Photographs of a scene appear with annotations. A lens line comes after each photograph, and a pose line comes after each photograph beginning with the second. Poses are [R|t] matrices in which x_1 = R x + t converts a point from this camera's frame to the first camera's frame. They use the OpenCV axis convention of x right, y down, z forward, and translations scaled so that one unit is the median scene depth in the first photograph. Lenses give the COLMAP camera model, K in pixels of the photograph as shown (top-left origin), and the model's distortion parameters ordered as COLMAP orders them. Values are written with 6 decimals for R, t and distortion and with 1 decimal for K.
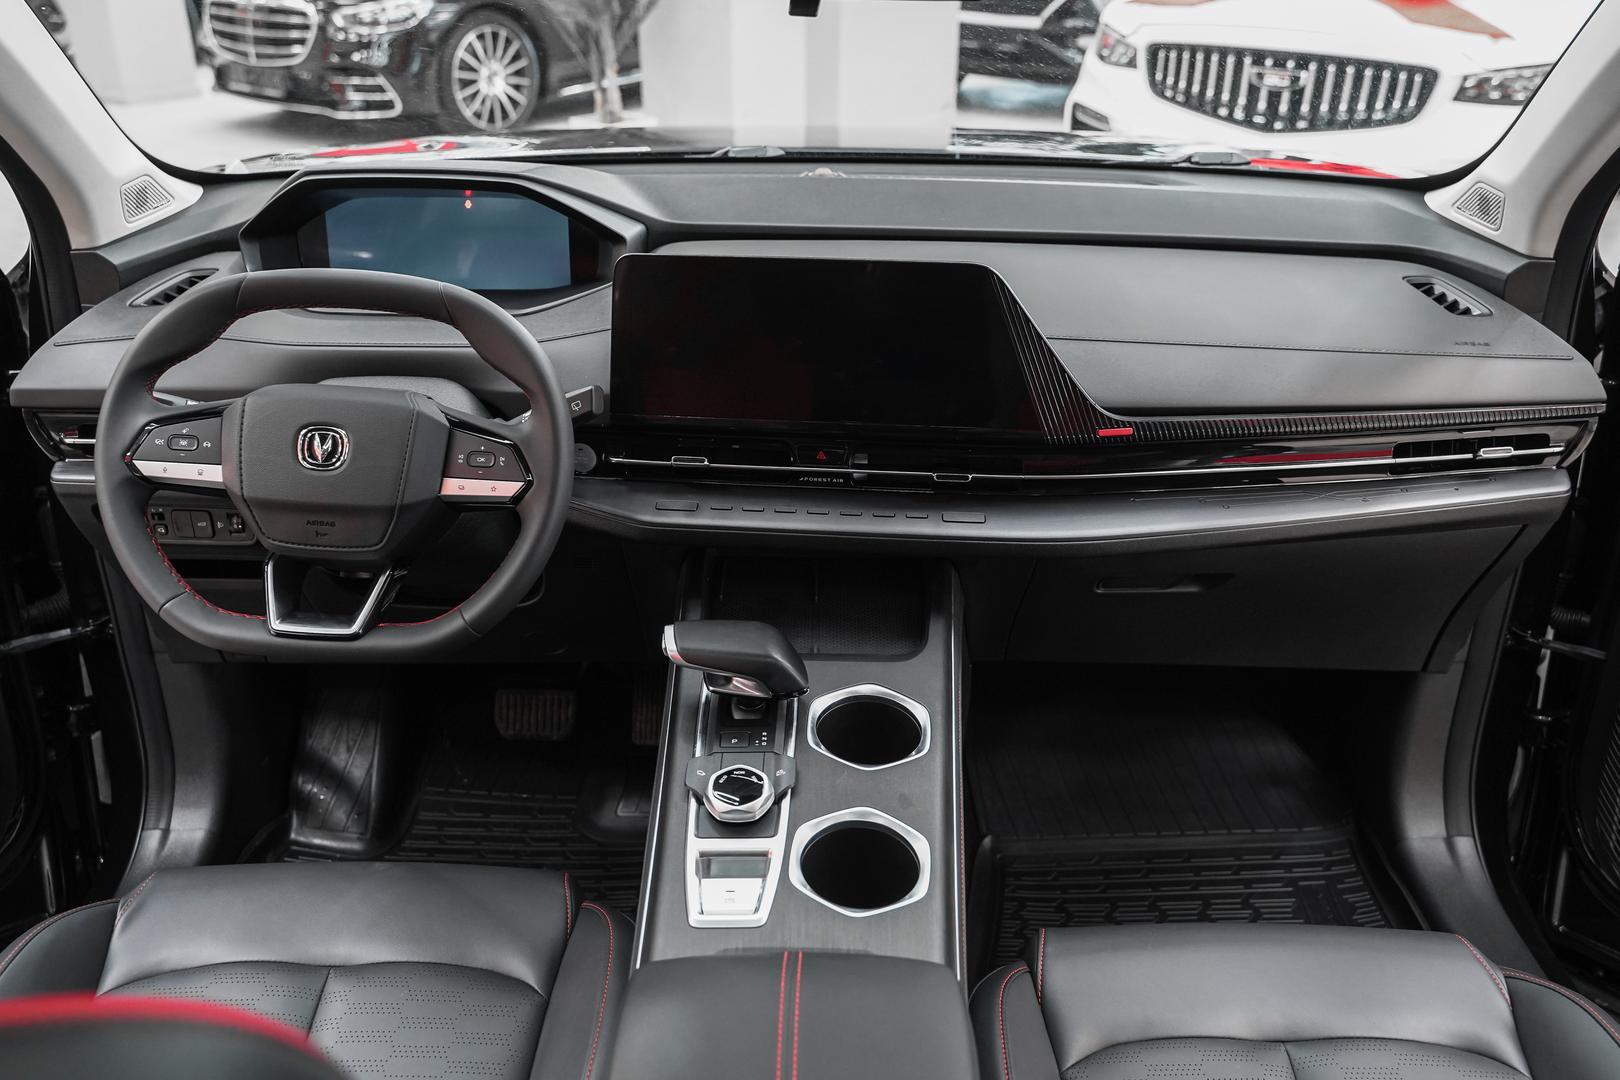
lens RADIAL K [[1316.4, 0, 812.1], [0, 1316.4, 522.1], [0, 0, 1]] dist [-0.007235, -0.001705]
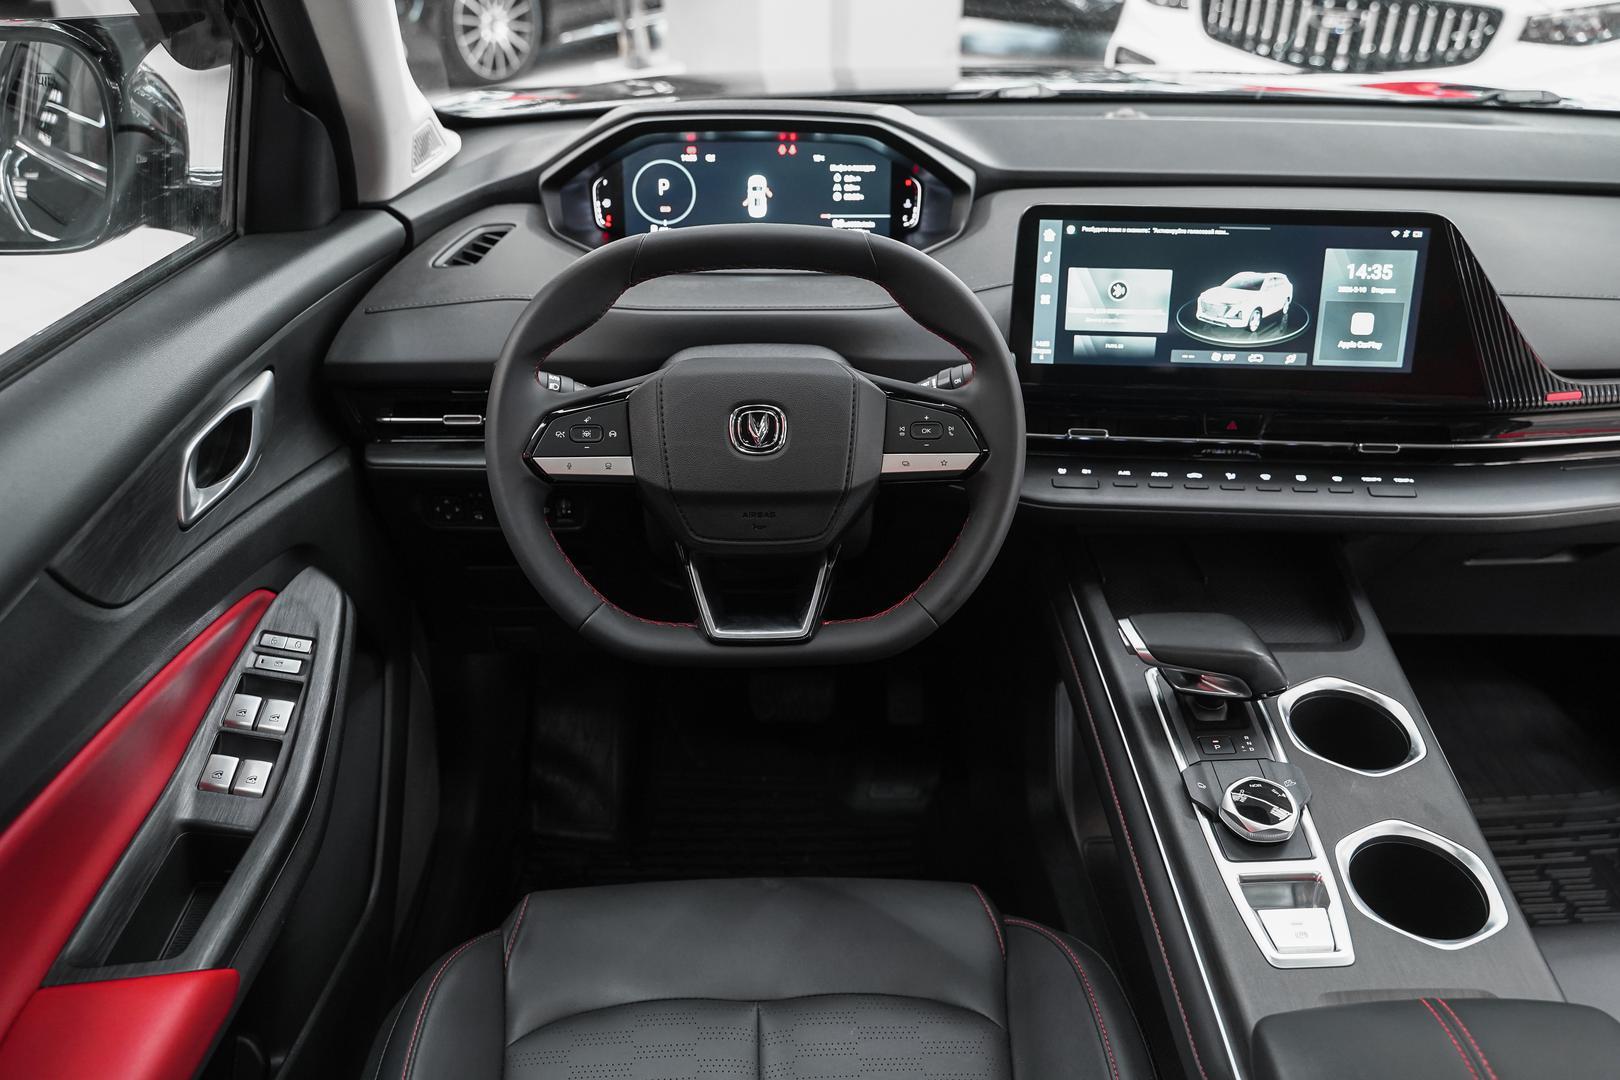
lens RADIAL K [[1273.4, 0, 810.0], [0, 1273.4, 540.0], [0, 0, 1]] dist [-0.000118, -0.001196]
pose [[0.999171, -0.017576, 0.036713, -0.297939], [0.015429, 0.998199, 0.057966, -0.025255], [-0.037666, -0.057351, 0.997643, 0.113960]]
